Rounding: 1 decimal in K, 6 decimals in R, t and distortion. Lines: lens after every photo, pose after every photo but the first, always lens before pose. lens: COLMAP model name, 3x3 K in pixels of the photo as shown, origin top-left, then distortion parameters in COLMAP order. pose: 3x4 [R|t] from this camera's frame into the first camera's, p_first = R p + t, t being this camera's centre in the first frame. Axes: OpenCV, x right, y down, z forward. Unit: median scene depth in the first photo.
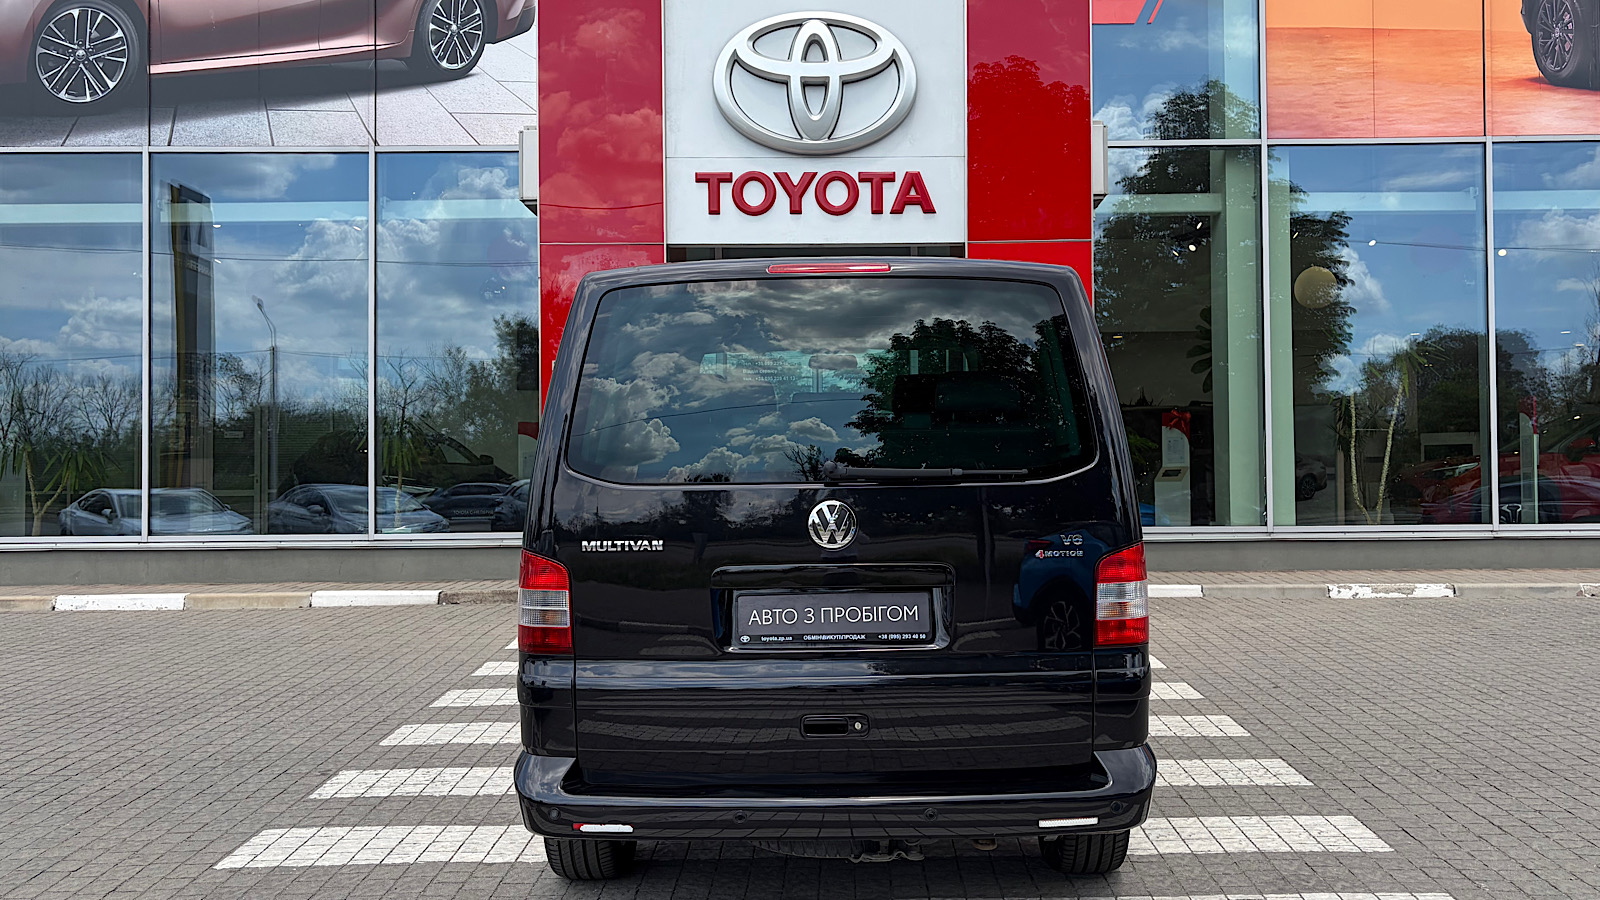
lens RADIAL K [[1272.0, 0, 836.5], [0, 1272.0, 453.1], [0, 0, 1]] dist [0.022584, 0.003687]
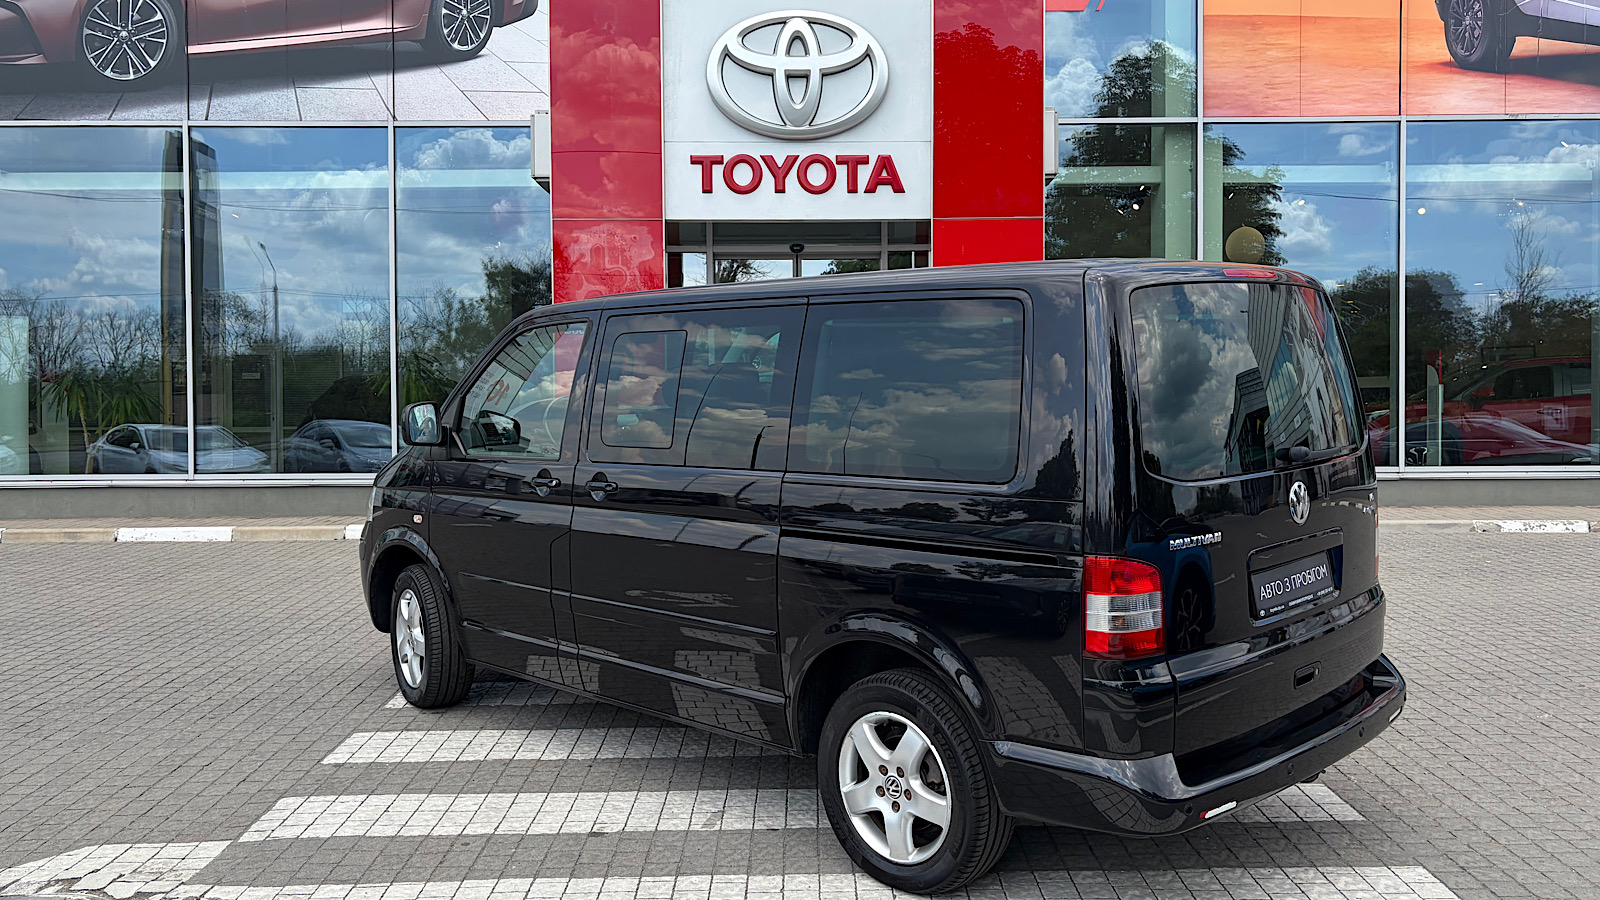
lens RADIAL K [[1212.5, 0, 803.9], [0, 1212.5, 430.6], [0, 0, 1]] dist [0.005600, 0.036928]
pose [[0.999987, 0.002415, 0.004512, -0.013254], [-0.002589, 0.999237, 0.038966, -0.017466], [-0.004415, -0.038977, 0.999230, -0.065079]]
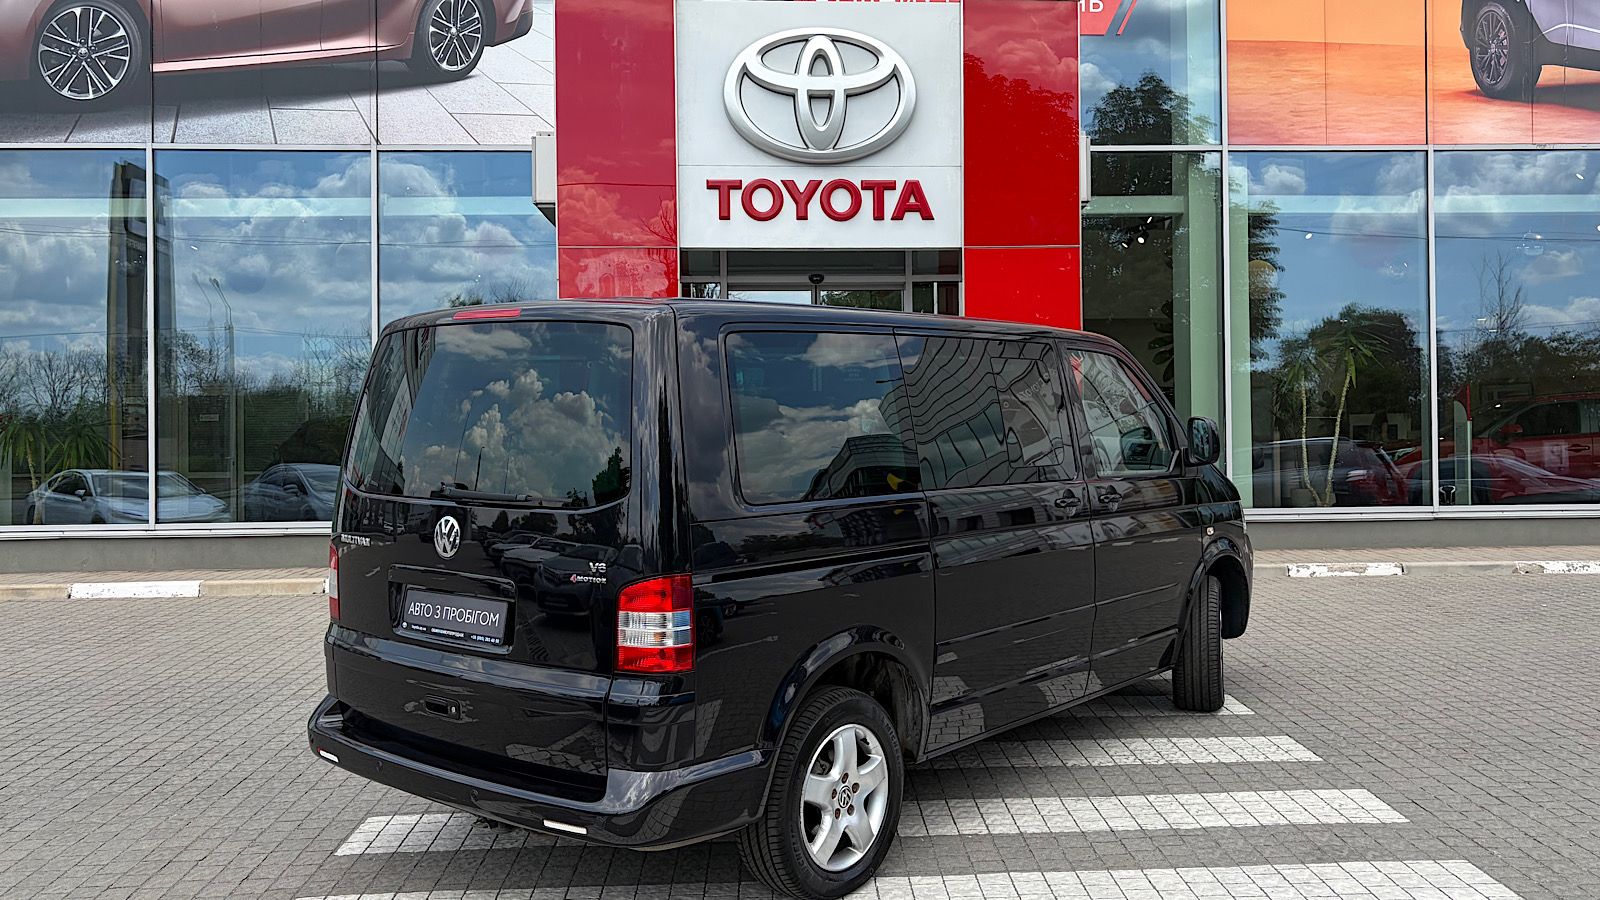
lens RADIAL K [[1238.2, 0, 823.9], [0, 1238.2, 437.9], [0, 0, 1]] dist [0.023653, 0.001512]
pose [[0.998919, -0.002462, 0.046425, -0.053719], [0.001954, 0.999938, 0.010974, -0.015718], [-0.046449, -0.010872, 0.998862, -0.024936]]
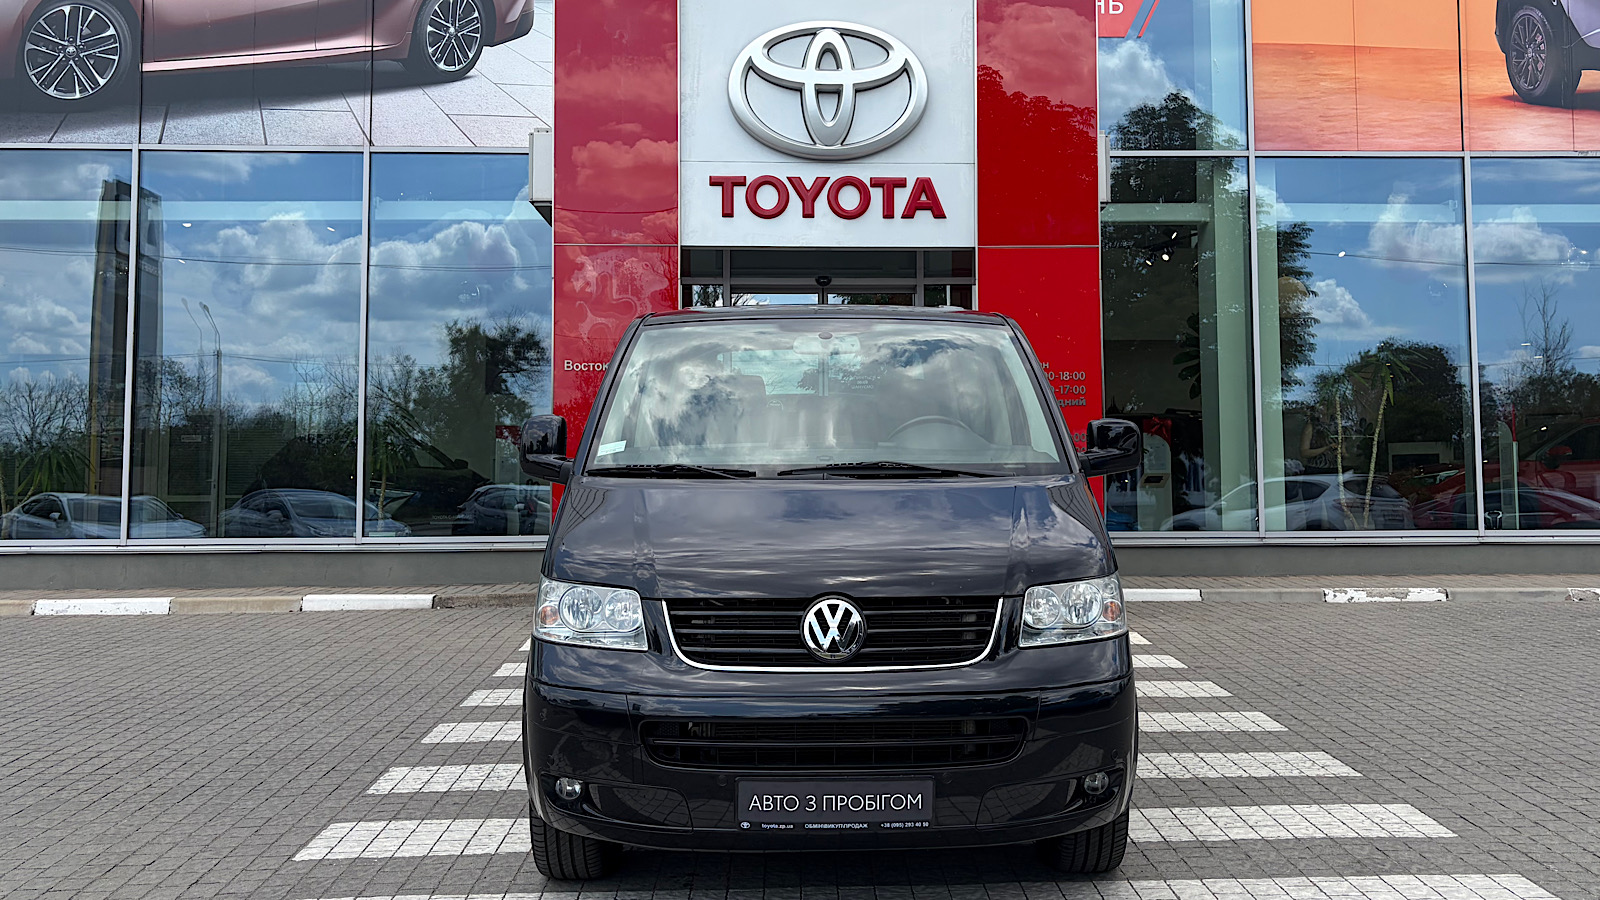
lens RADIAL K [[1294.5, 0, 825.0], [0, 1294.5, 406.3], [0, 0, 1]] dist [0.030122, -0.007985]
pose [[0.999298, 0.005628, 0.037029, -0.048600], [-0.003975, 0.998999, -0.044562, 0.006616], [-0.037242, 0.044384, 0.998320, -0.018106]]
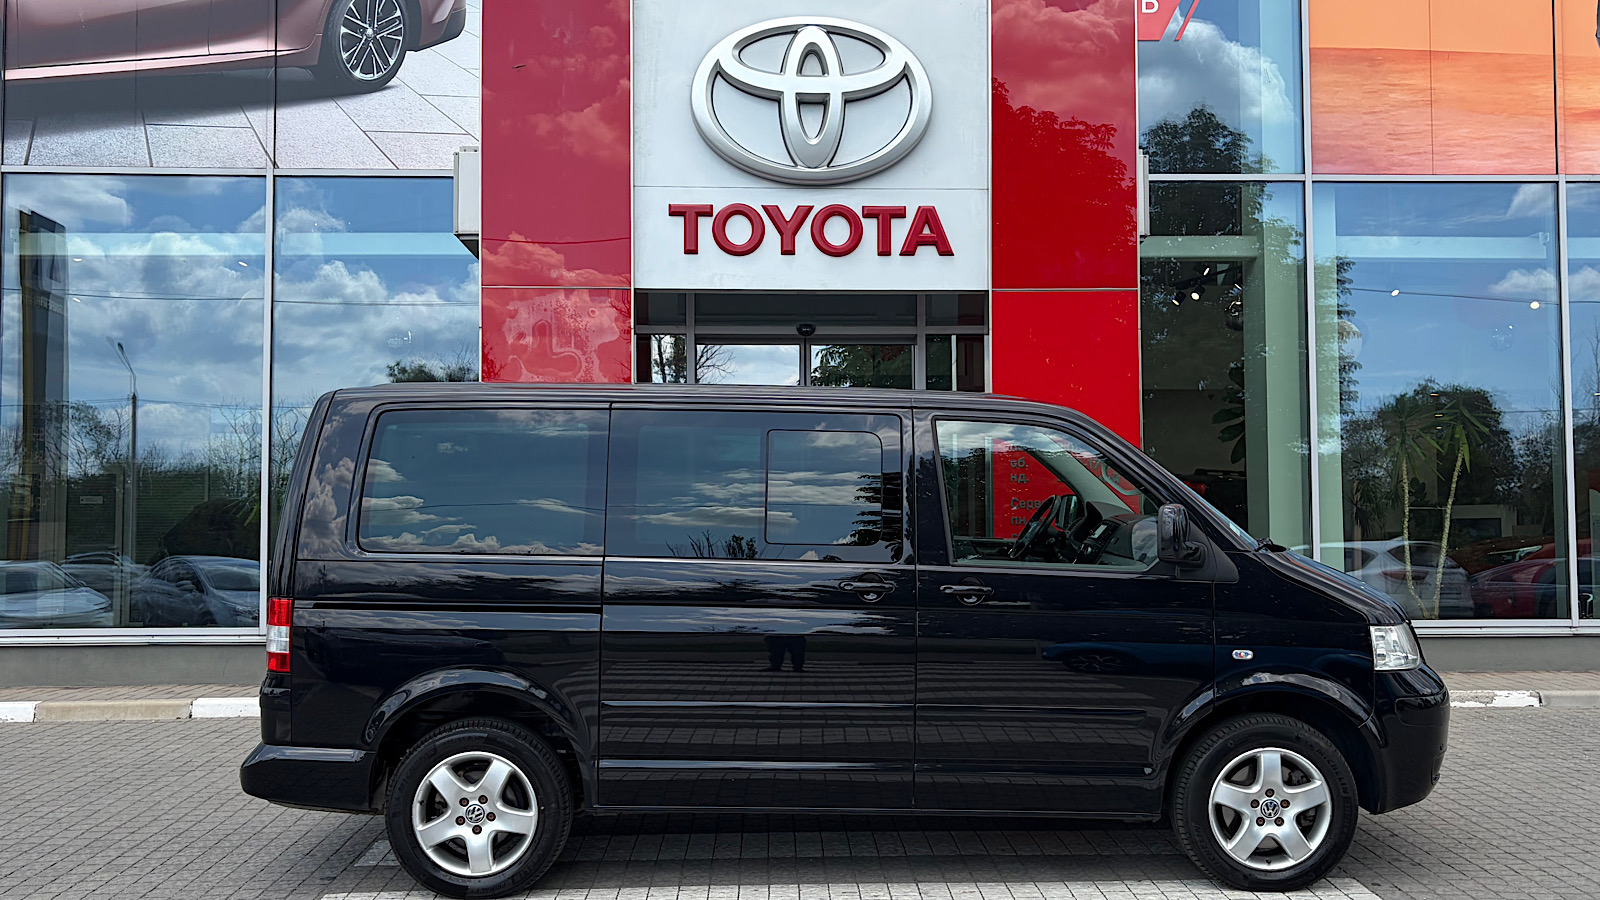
lens RADIAL K [[1393.9, 0, 801.8], [0, 1393.9, 477.5], [0, 0, 1]] dist [0.019296, 0.017449]
pose [[0.999403, 0.006020, 0.034033, -0.046225], [-0.005149, 0.999659, -0.025614, -0.014903], [-0.034176, 0.025424, 0.999092, 0.072163]]
